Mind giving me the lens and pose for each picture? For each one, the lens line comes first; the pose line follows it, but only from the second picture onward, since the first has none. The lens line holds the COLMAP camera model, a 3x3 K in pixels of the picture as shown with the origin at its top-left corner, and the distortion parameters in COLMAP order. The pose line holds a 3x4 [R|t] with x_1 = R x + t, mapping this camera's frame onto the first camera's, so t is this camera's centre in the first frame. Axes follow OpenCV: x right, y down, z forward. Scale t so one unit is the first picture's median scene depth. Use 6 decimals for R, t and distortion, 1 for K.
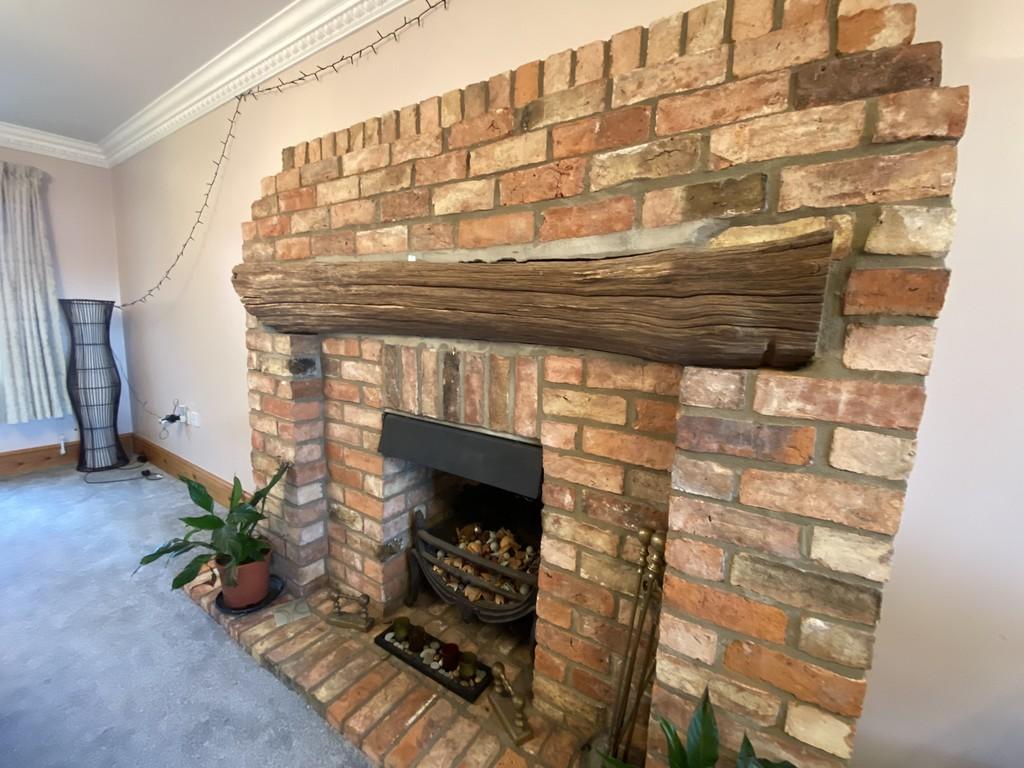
lens RADIAL K [[409.3, 0, 510.3], [0, 409.3, 382.3], [0, 0, 1]] dist [0.028510, -0.025601]
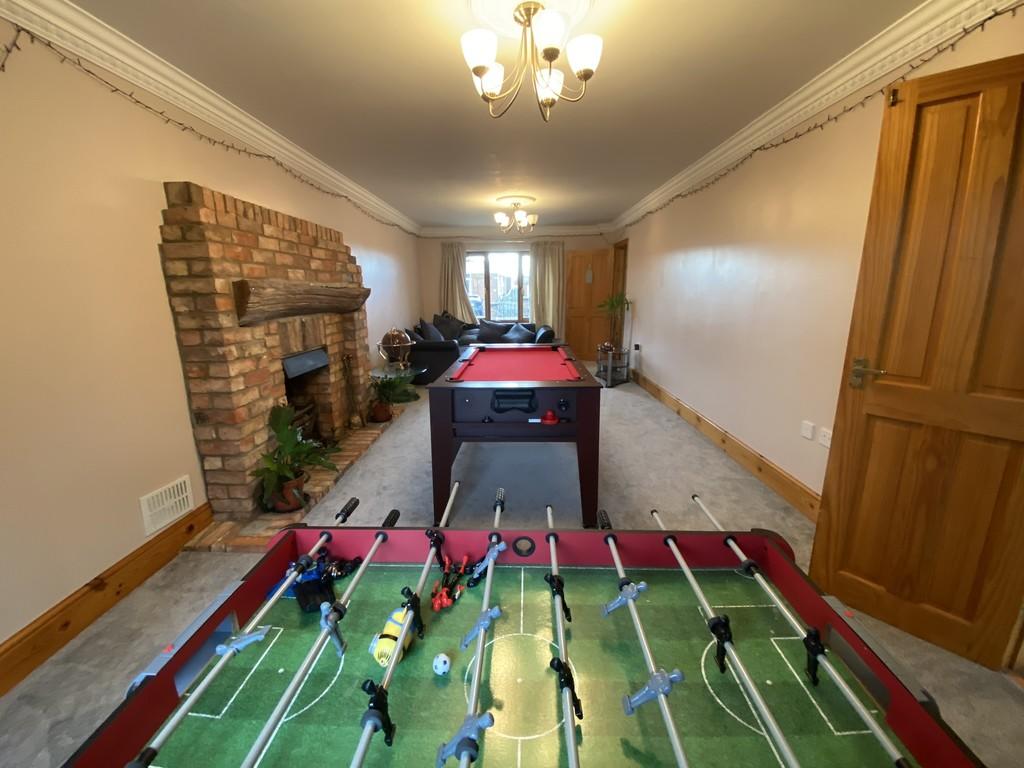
lens RADIAL K [[409.3, 0, 510.3], [0, 409.3, 382.3], [0, 0, 1]] dist [0.028510, -0.025601]
pose [[-0.527688, -0.217568, 0.821103, -2.451035], [0.113077, 0.940047, 0.321754, -0.319756], [-0.841878, 0.262634, -0.471450, 1.028504]]
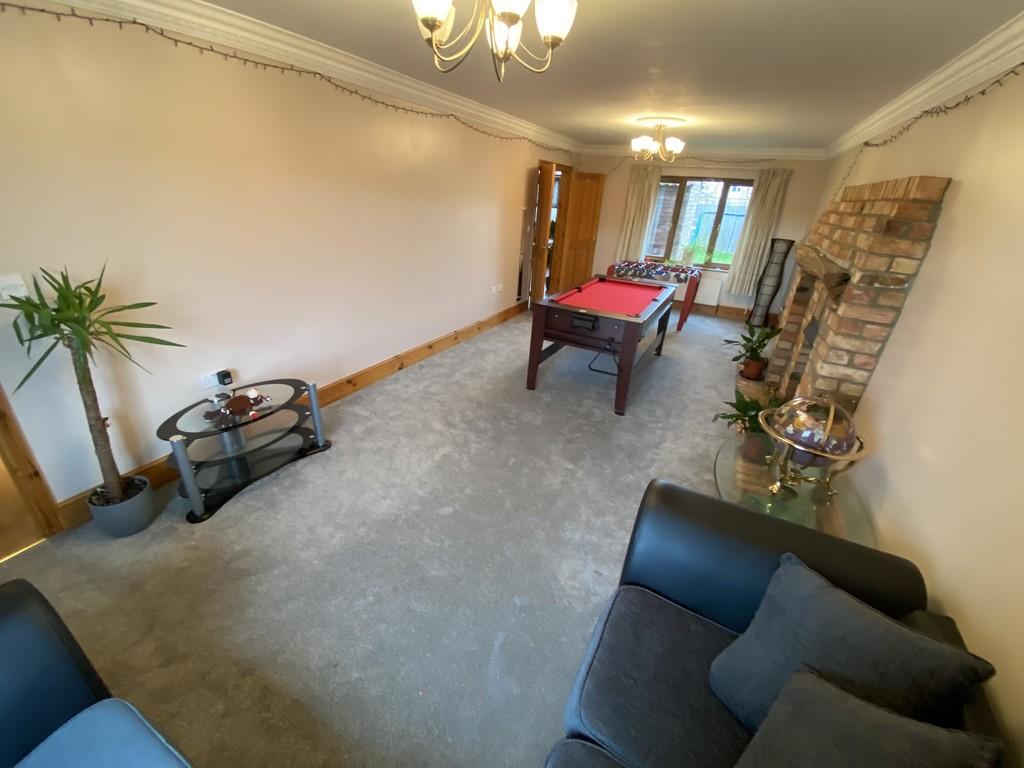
lens RADIAL K [[409.3, 0, 510.3], [0, 409.3, 382.3], [0, 0, 1]] dist [0.028510, -0.025601]
pose [[0.097835, 0.386719, -0.916993, 1.780352], [-0.186069, 0.912274, 0.364877, -0.112586], [0.977654, 0.134926, 0.161209, -0.977299]]
